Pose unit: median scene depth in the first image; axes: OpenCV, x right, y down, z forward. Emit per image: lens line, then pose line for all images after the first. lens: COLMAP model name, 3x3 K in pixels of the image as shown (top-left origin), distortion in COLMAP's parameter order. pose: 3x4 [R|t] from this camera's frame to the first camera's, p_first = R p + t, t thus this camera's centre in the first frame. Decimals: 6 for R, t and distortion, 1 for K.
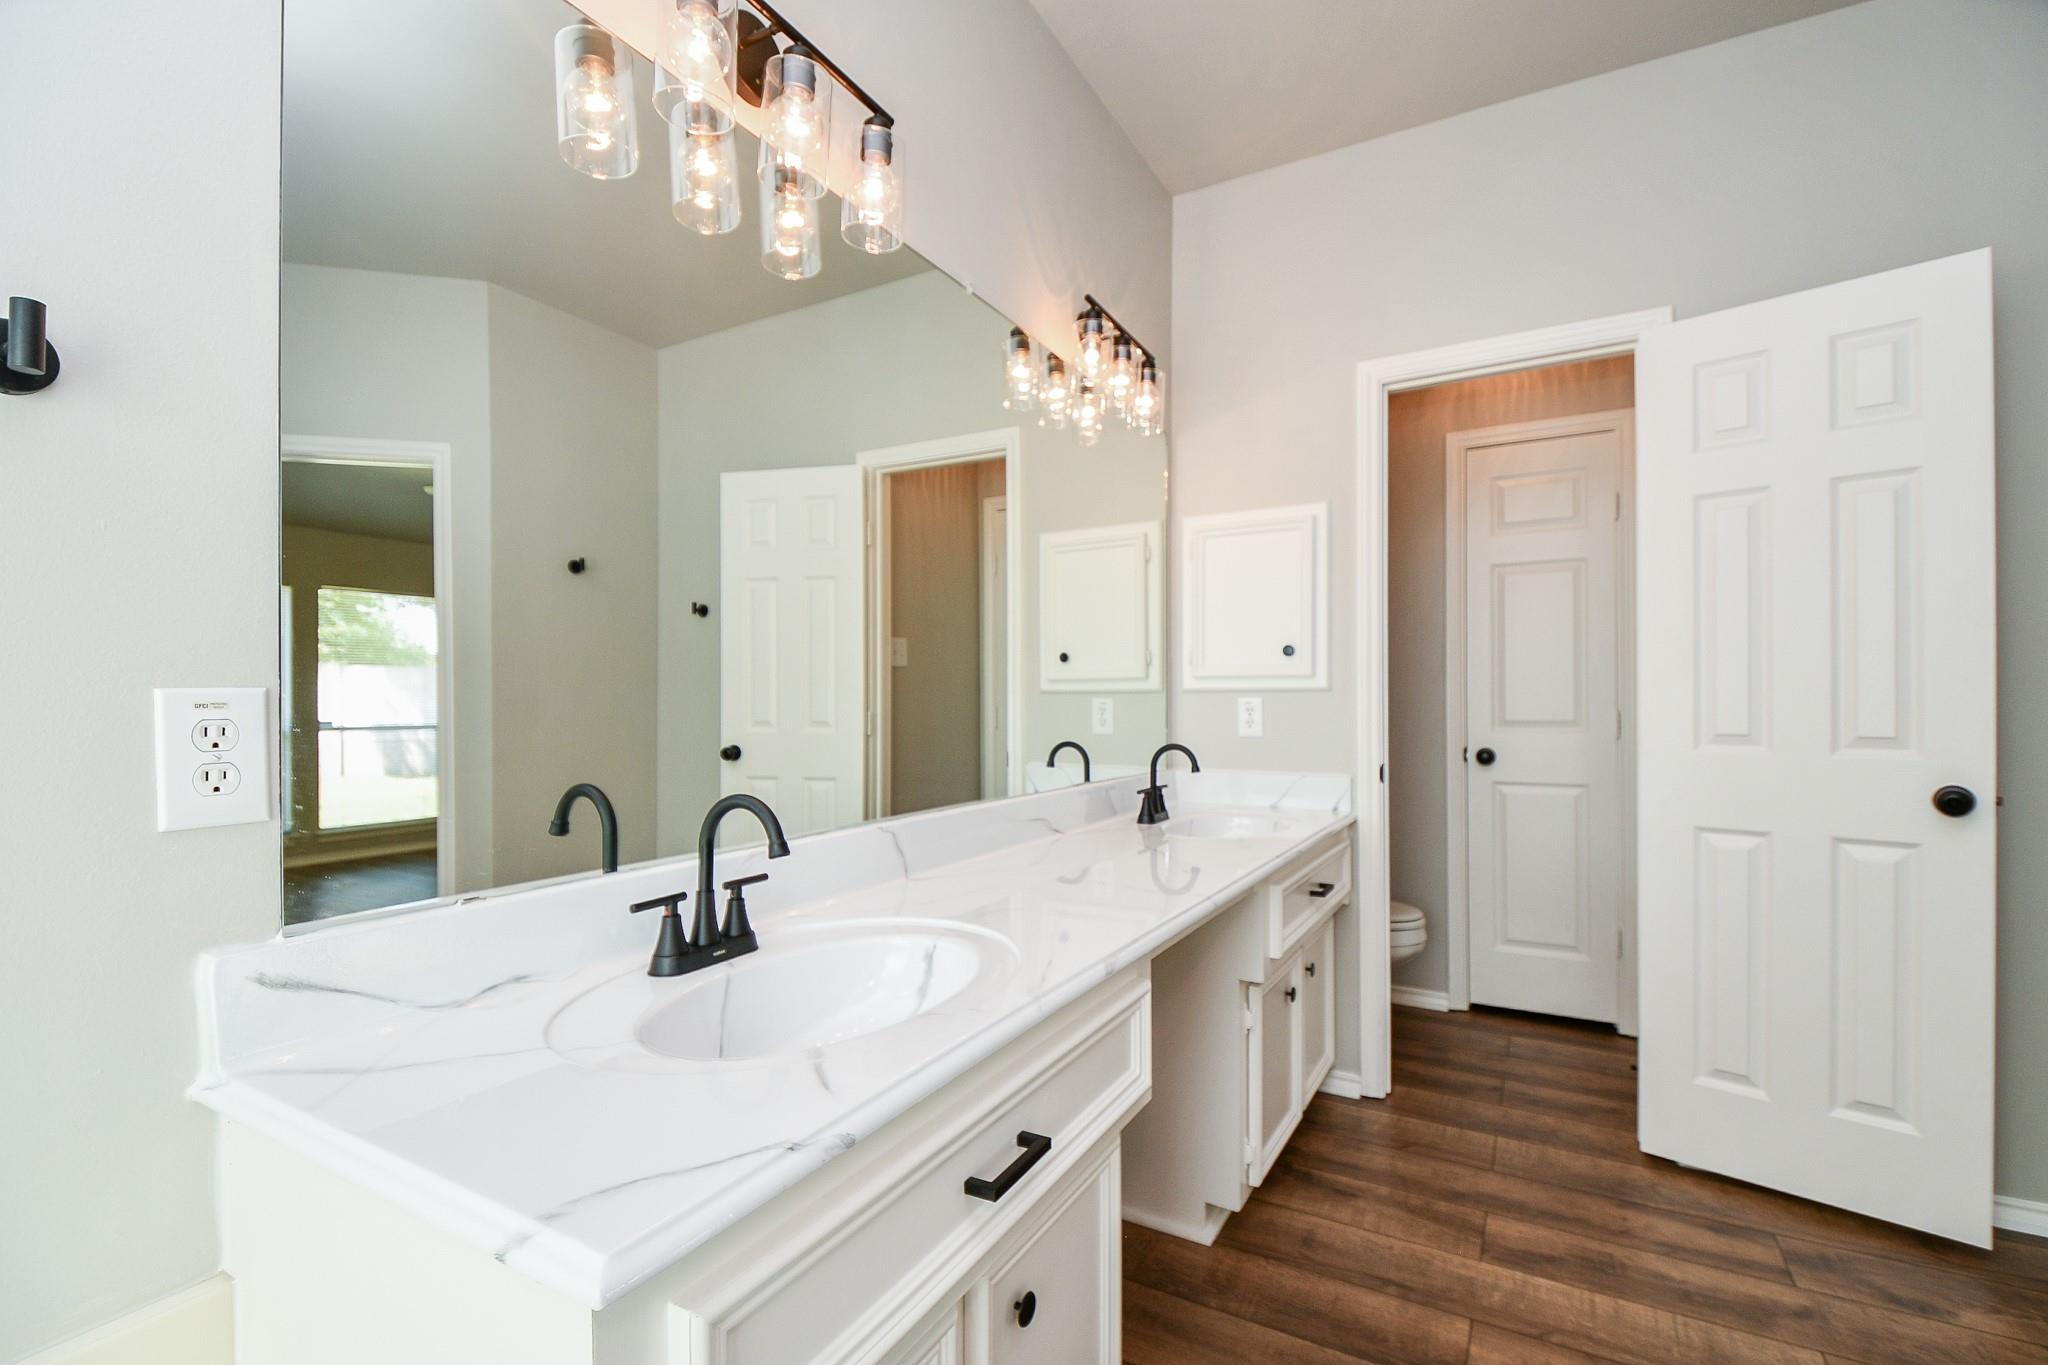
lens RADIAL K [[913.5, 0, 1045.9], [0, 913.5, 695.9], [0, 0, 1]] dist [0.002296, -0.016738]
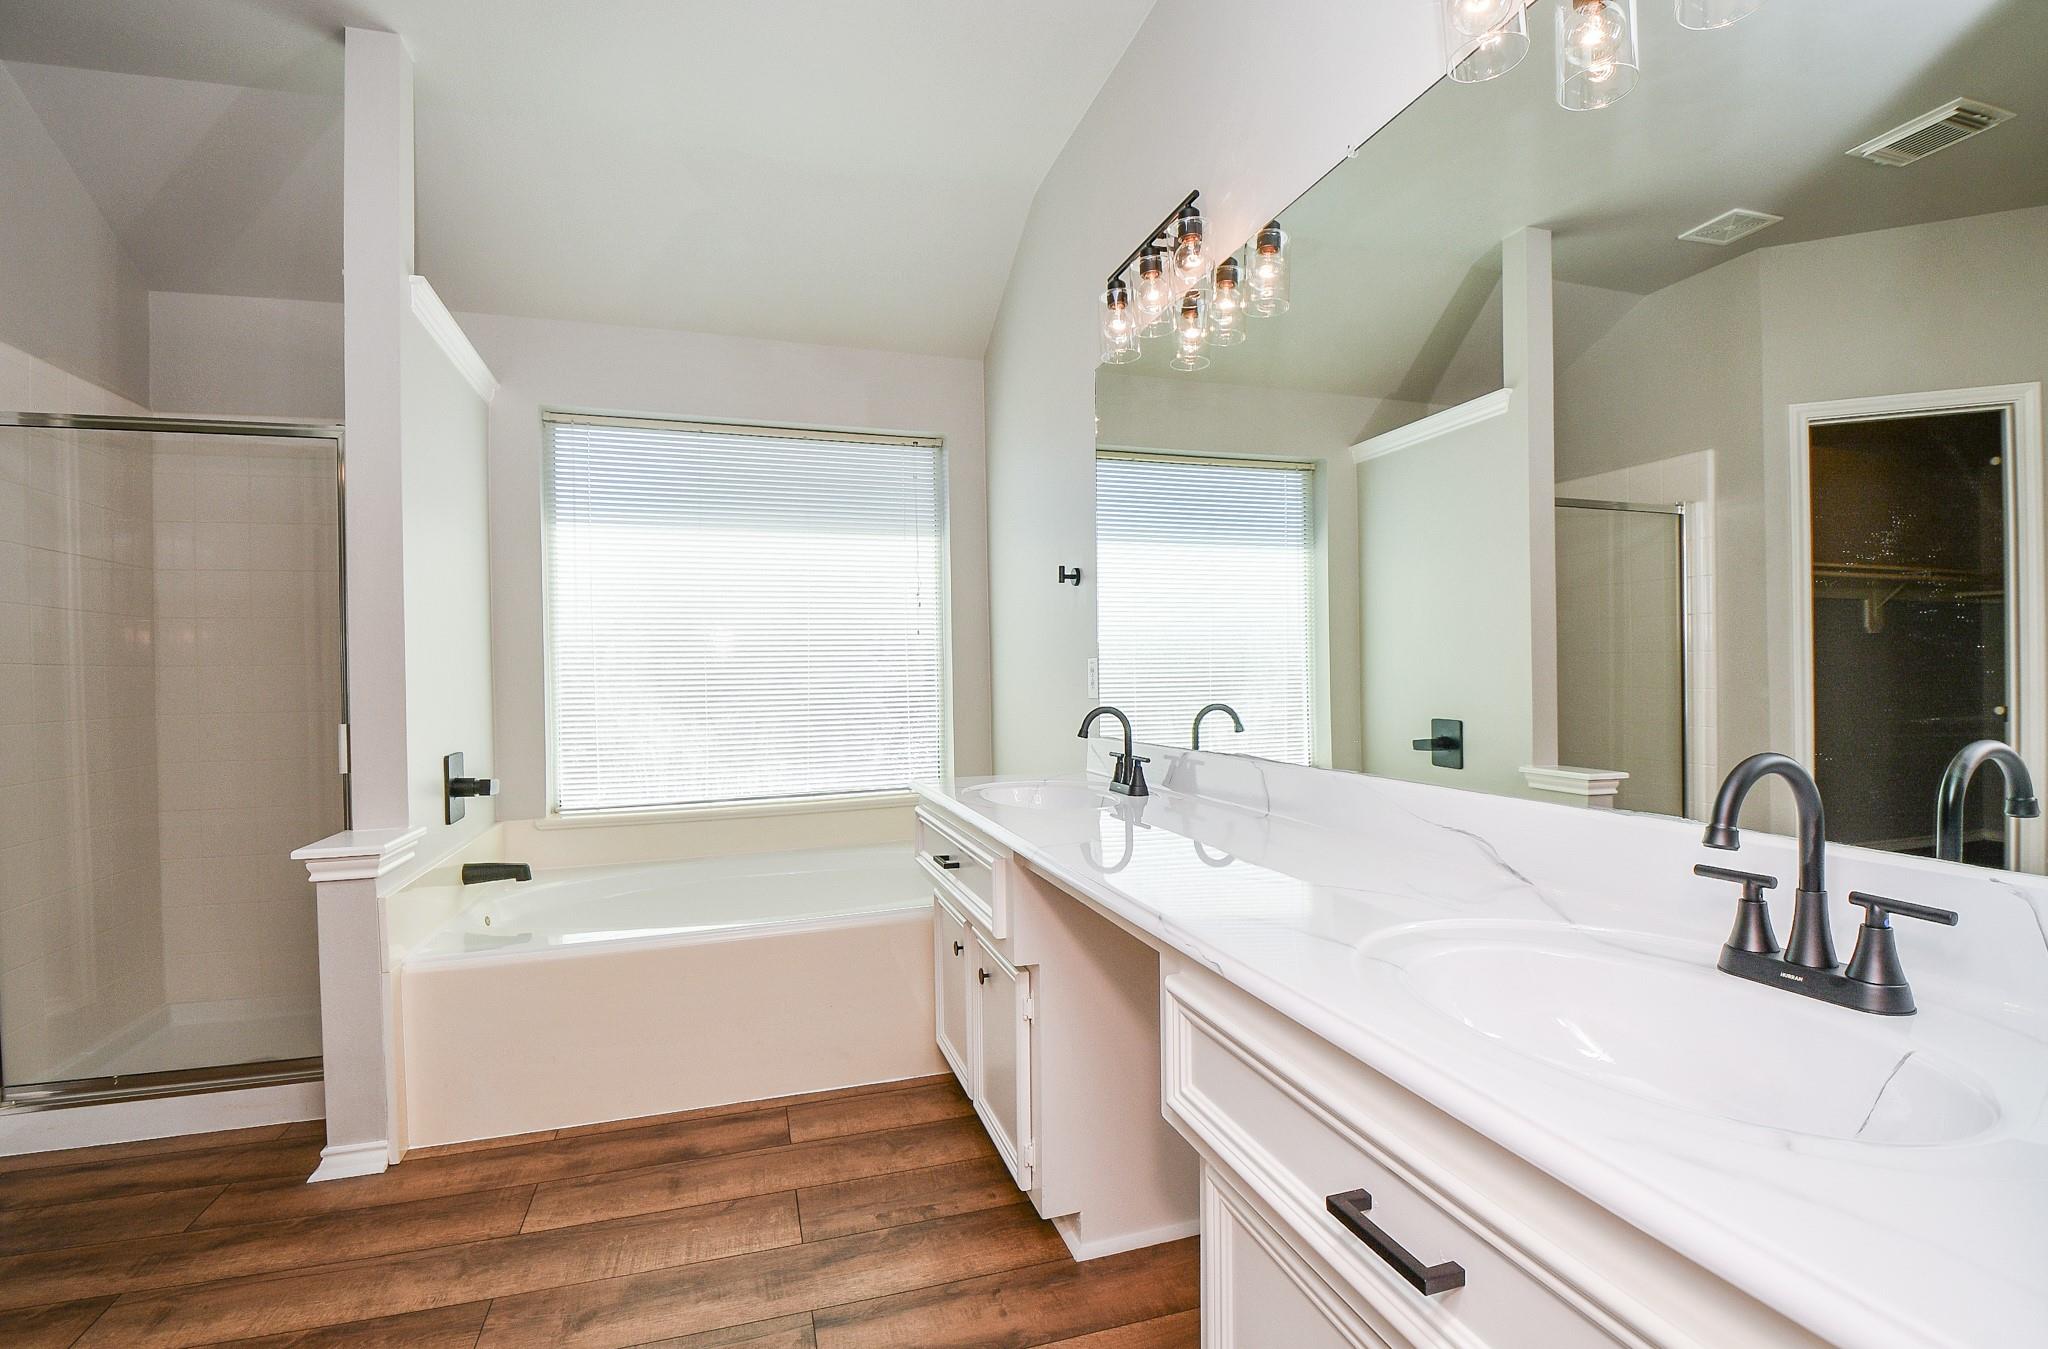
lens RADIAL K [[919.5, 0, 1050.1], [0, 919.5, 685.8], [0, 0, 1]] dist [-0.002458, -0.017703]
pose [[-0.690003, 0.021966, -0.723473, 0.572826], [0.025637, 0.999654, 0.005901, 0.032970], [0.723352, -0.014475, -0.690328, 1.094669]]
